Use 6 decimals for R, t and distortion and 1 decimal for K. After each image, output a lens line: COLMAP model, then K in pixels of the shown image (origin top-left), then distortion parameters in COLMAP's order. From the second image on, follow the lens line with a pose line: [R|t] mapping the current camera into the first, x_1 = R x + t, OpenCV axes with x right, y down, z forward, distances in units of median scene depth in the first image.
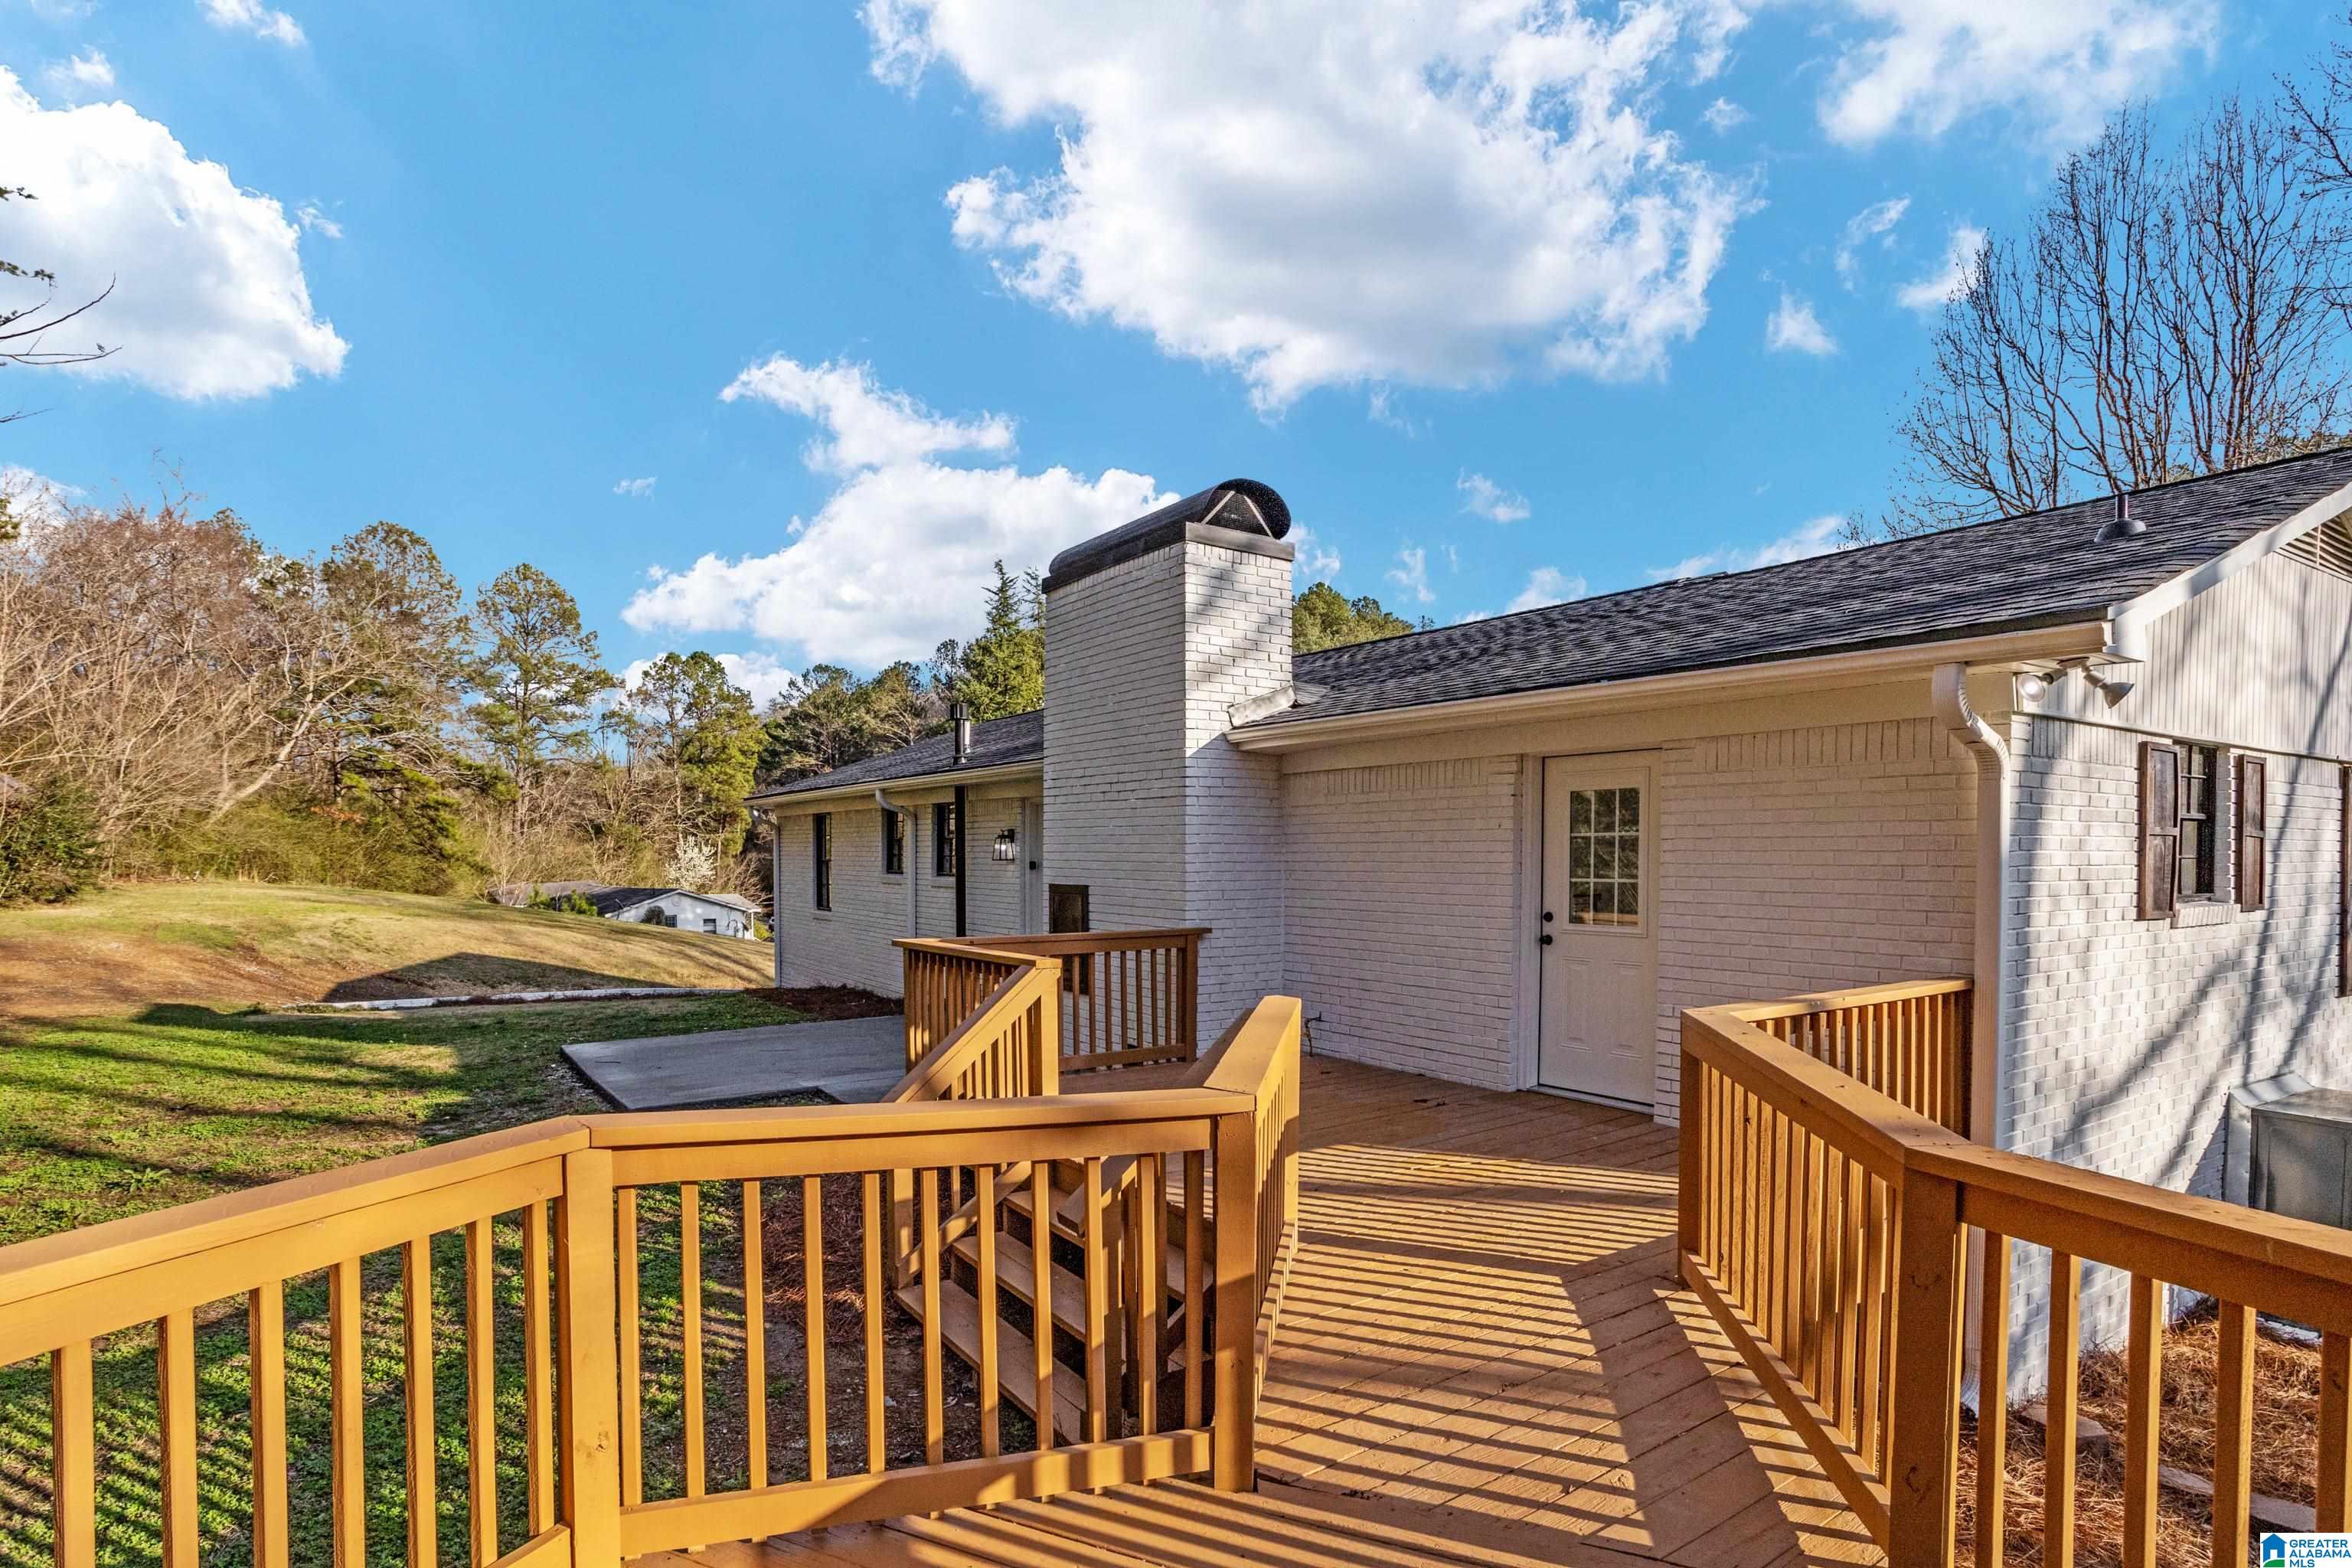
lens RADIAL K [[1205.6, 0, 1173.2], [0, 1205.6, 889.4], [0, 0, 1]] dist [-0.036951, 0.000542]
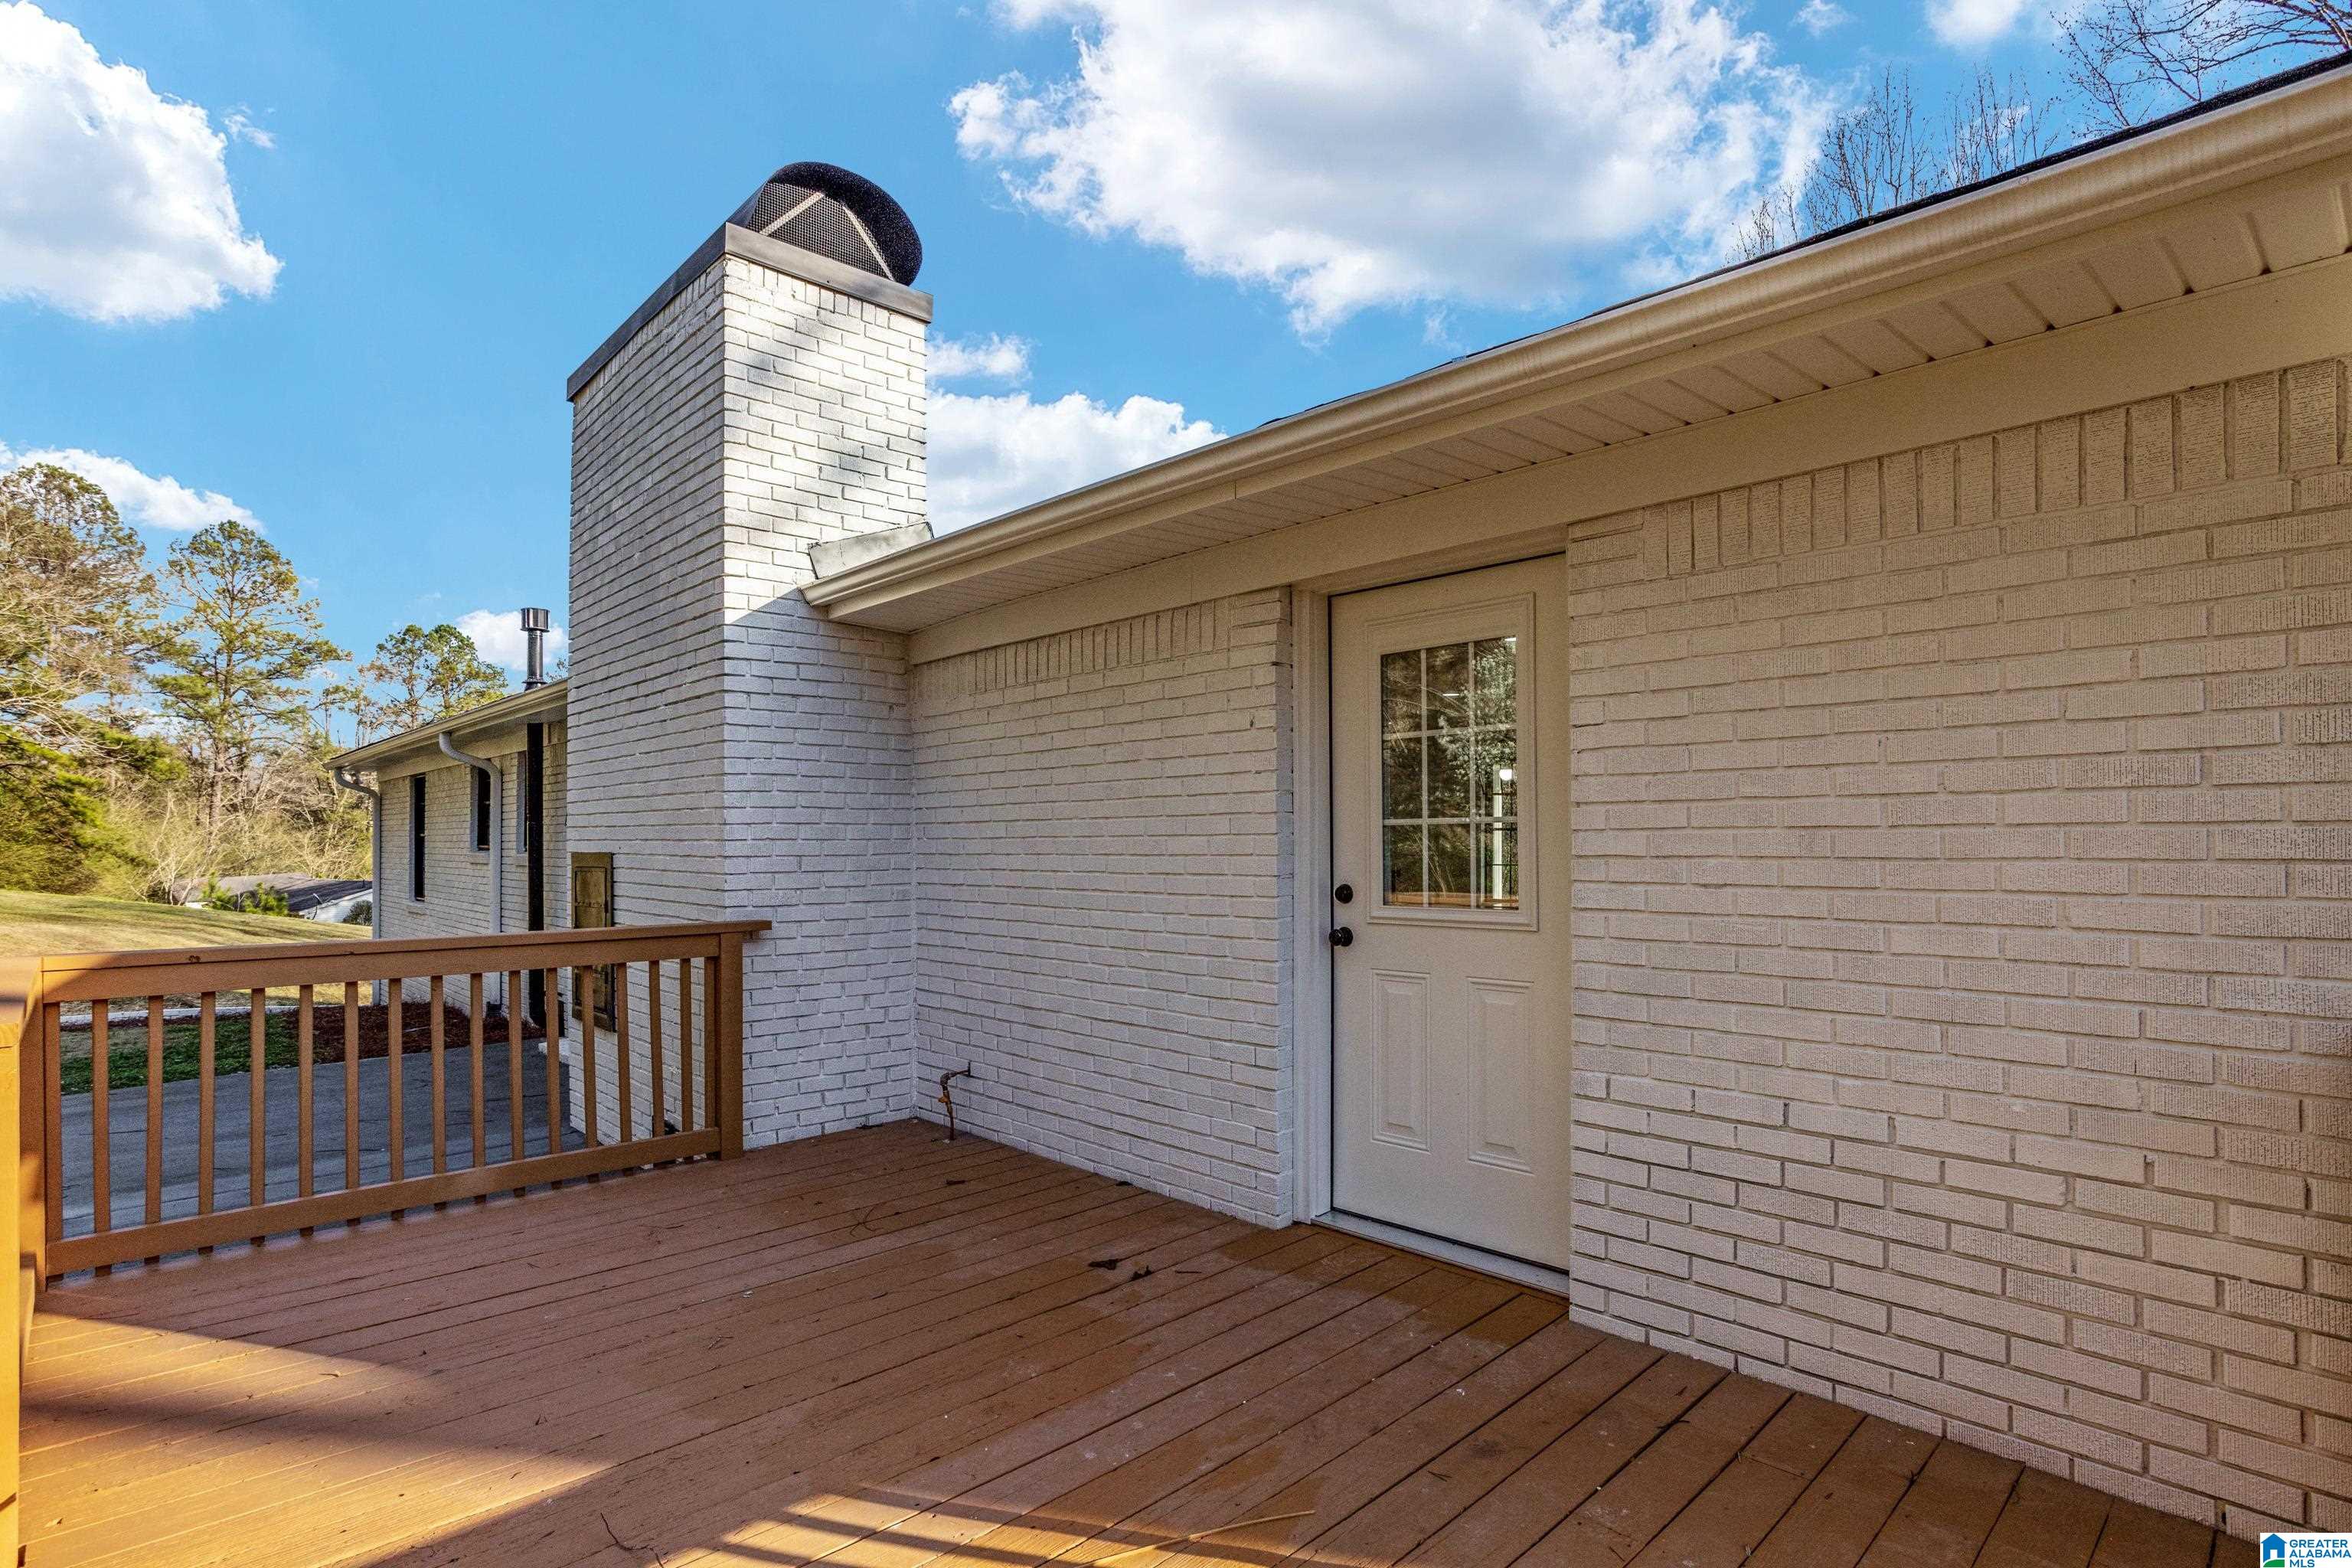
lens RADIAL K [[1172.0, 0, 1180.6], [0, 1172.0, 823.6], [0, 0, 1]] dist [-0.023656, 0.001316]
pose [[0.984585, -0.005409, 0.174825, 0.118635], [0.013021, 0.999015, -0.042422, 0.010234], [-0.174423, 0.044044, 0.983685, 0.394792]]
